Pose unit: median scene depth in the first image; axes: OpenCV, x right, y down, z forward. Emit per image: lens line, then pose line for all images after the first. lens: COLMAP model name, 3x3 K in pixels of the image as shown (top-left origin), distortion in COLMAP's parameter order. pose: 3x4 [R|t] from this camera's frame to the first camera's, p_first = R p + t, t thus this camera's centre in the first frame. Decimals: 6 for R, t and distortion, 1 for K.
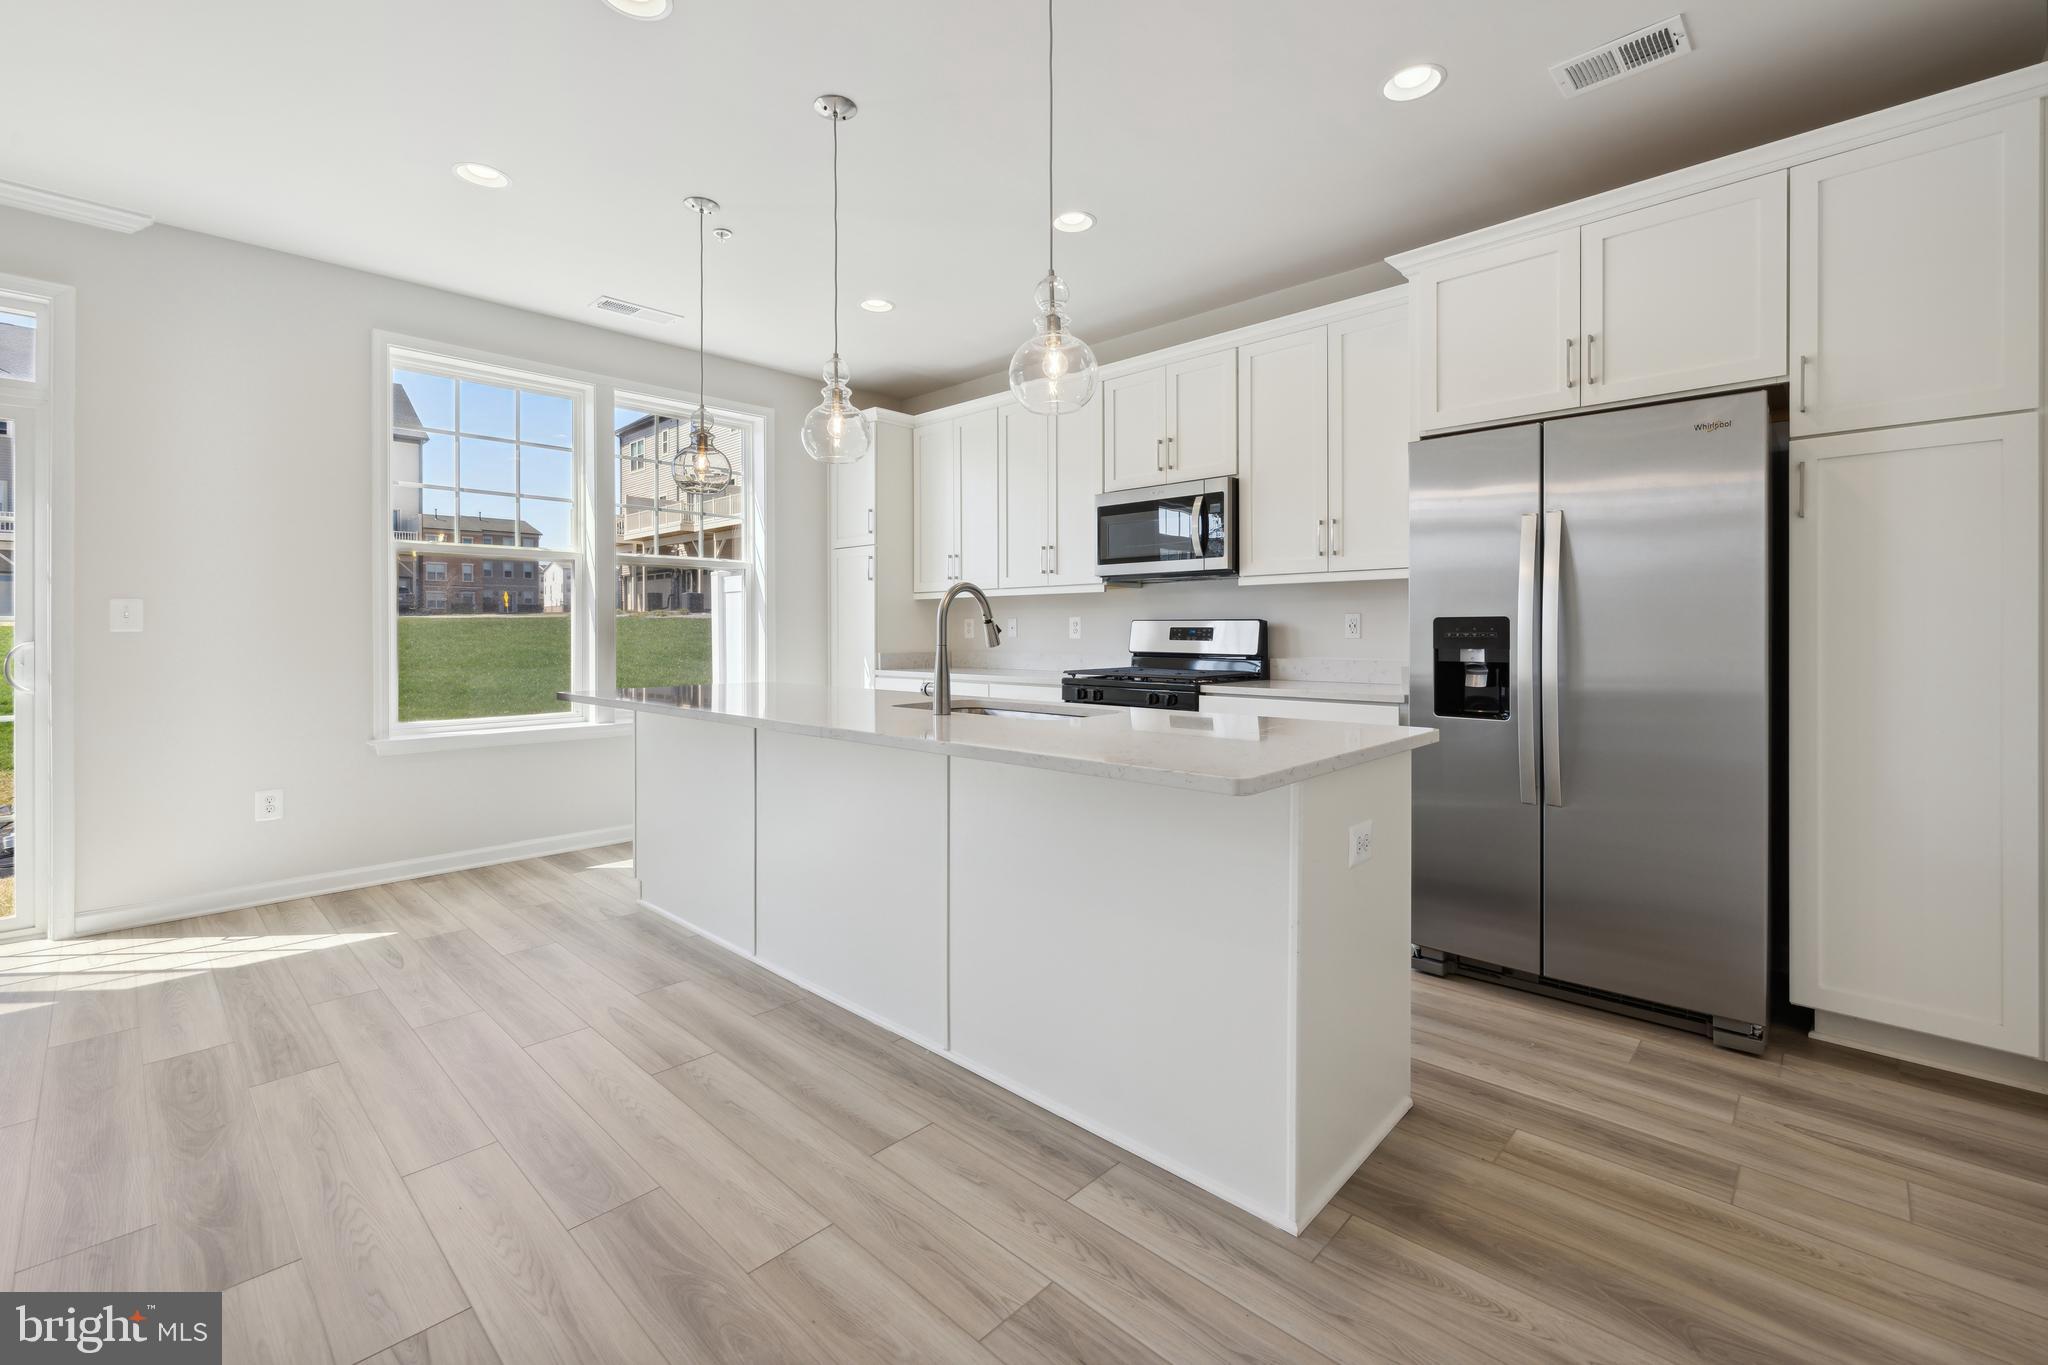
lens RADIAL K [[866.6, 0, 1015.0], [0, 866.6, 636.6], [0, 0, 1]] dist [-0.008225, 0.000160]
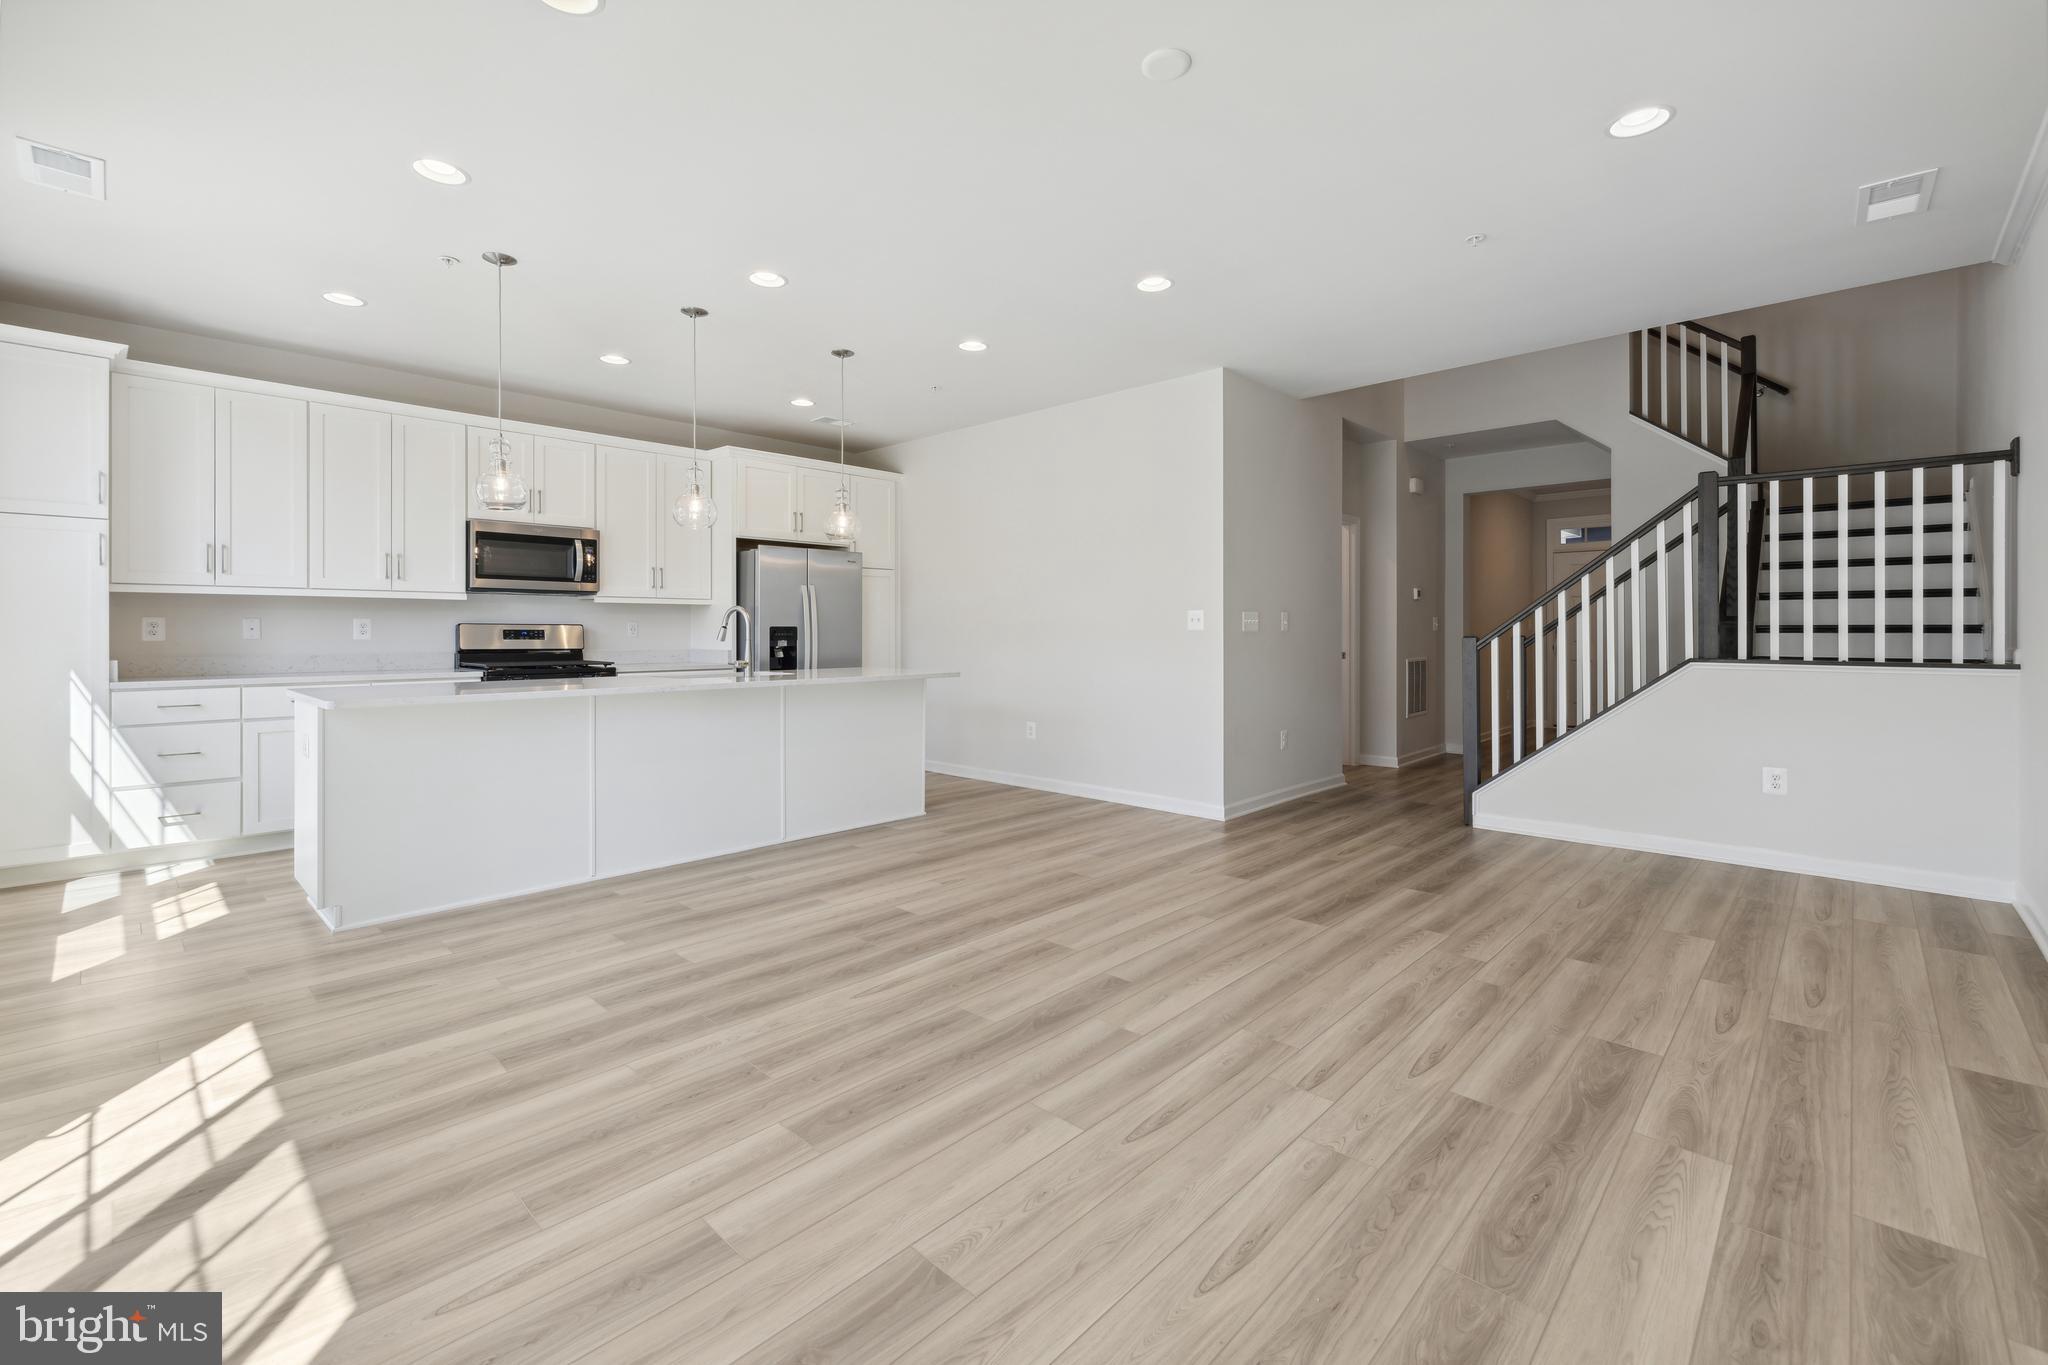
lens RADIAL K [[866.6, 0, 1015.0], [0, 866.6, 636.6], [0, 0, 1]] dist [-0.008225, 0.000160]
pose [[0.002307, -0.002211, 0.999995, -1.231593], [0.007608, 0.999969, 0.002194, 0.002621], [-0.999968, 0.007603, 0.002324, 0.261270]]
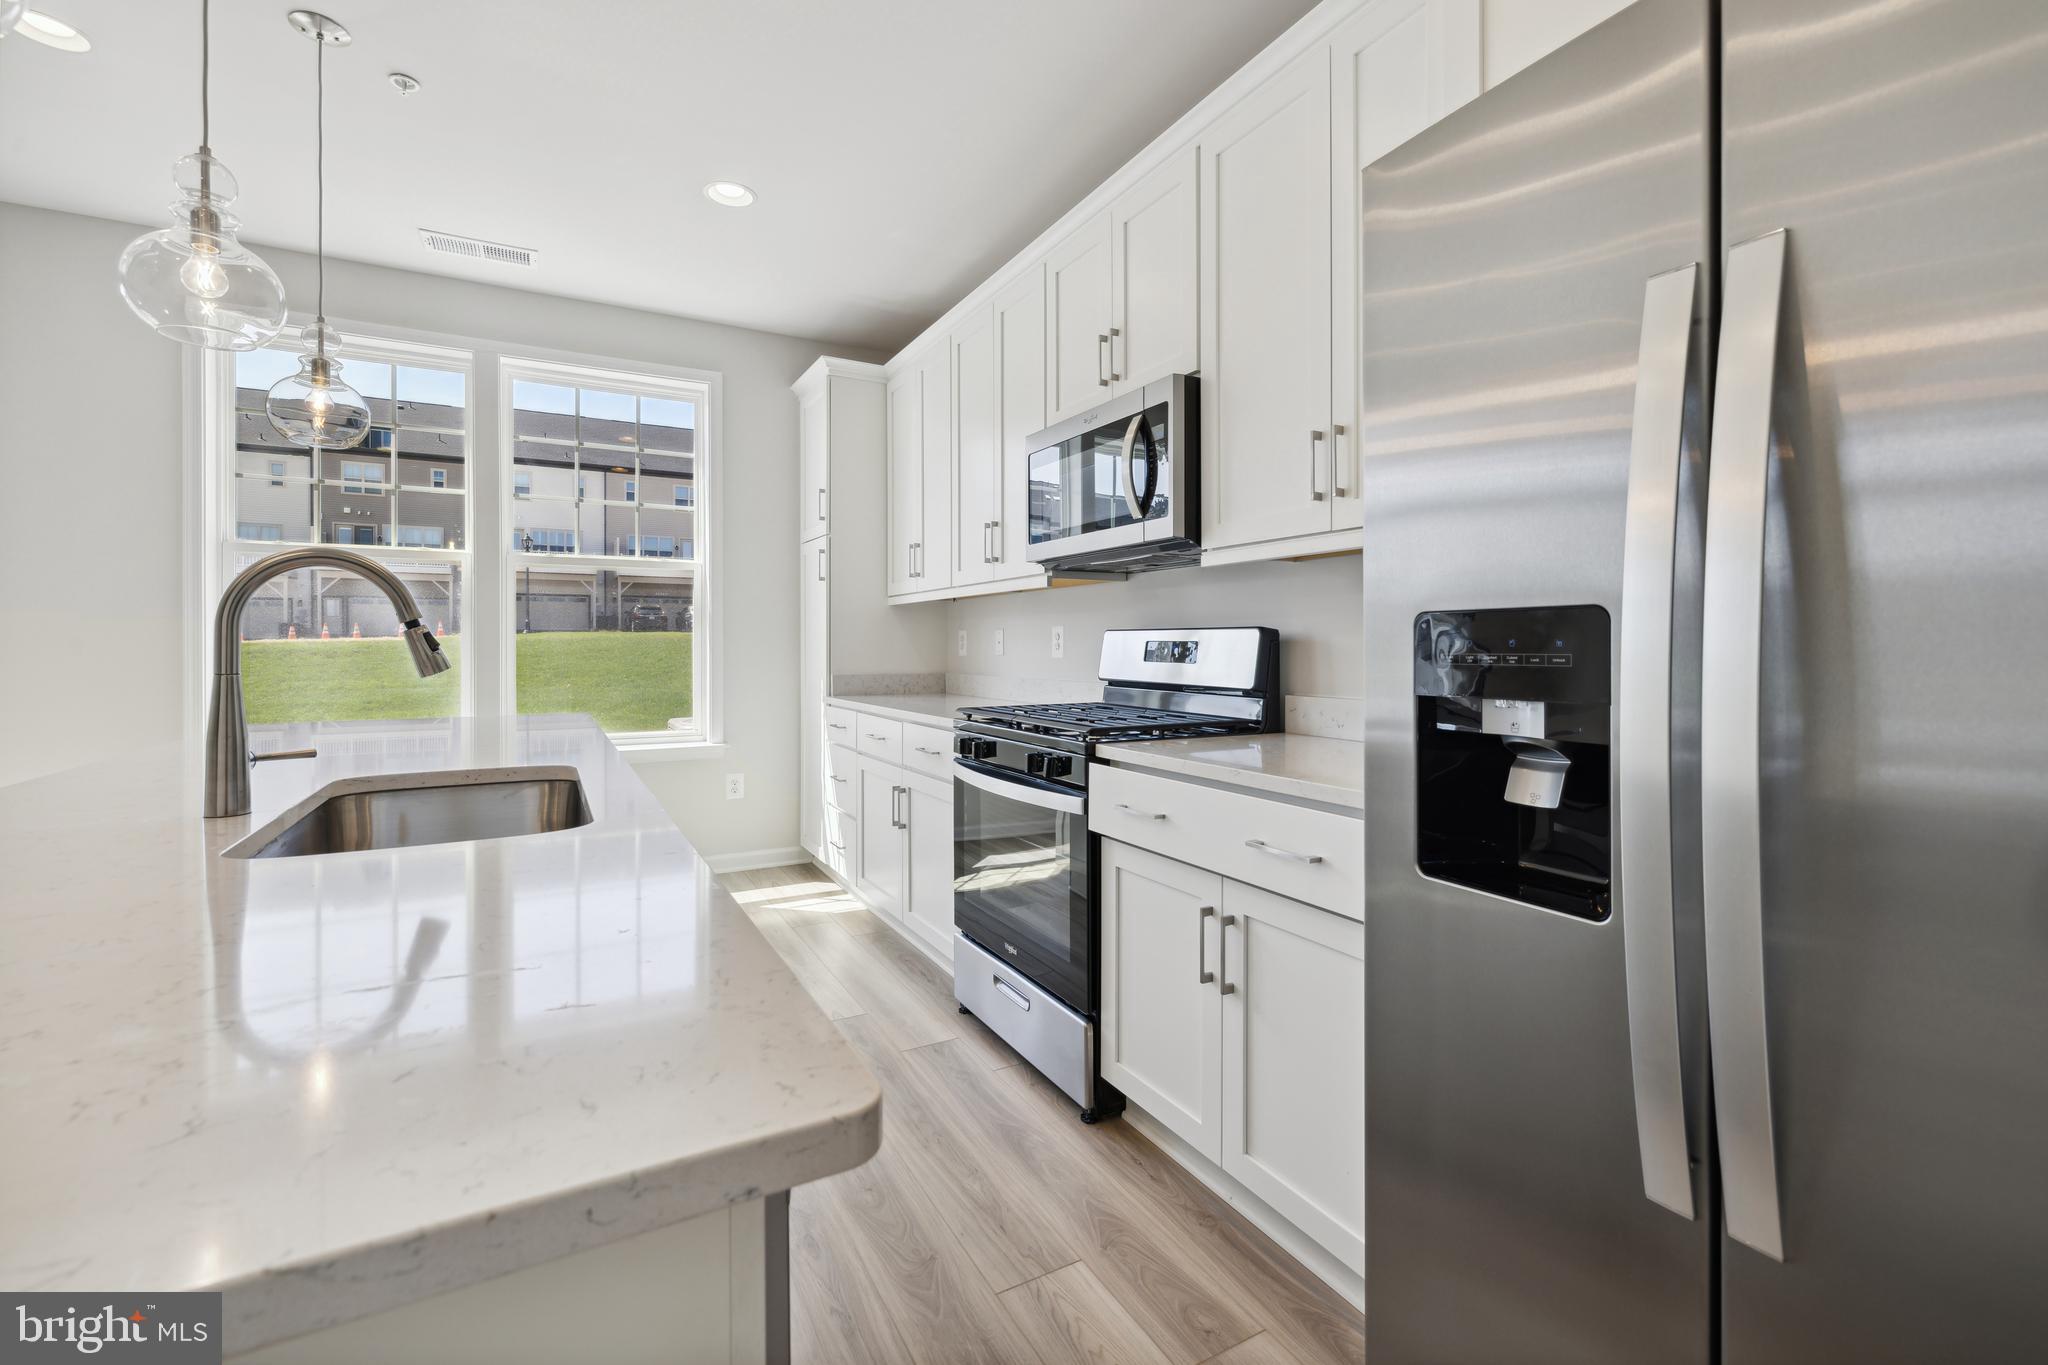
lens RADIAL K [[867.3, 0, 1009.2], [0, 867.3, 647.3], [0, 0, 1]] dist [0.000637, 0.000281]
pose [[0.952389, 0.002890, -0.304872, 0.307413], [-0.005090, 0.999966, -0.006421, -0.001972], [0.304843, 0.007667, 0.952372, 0.418425]]
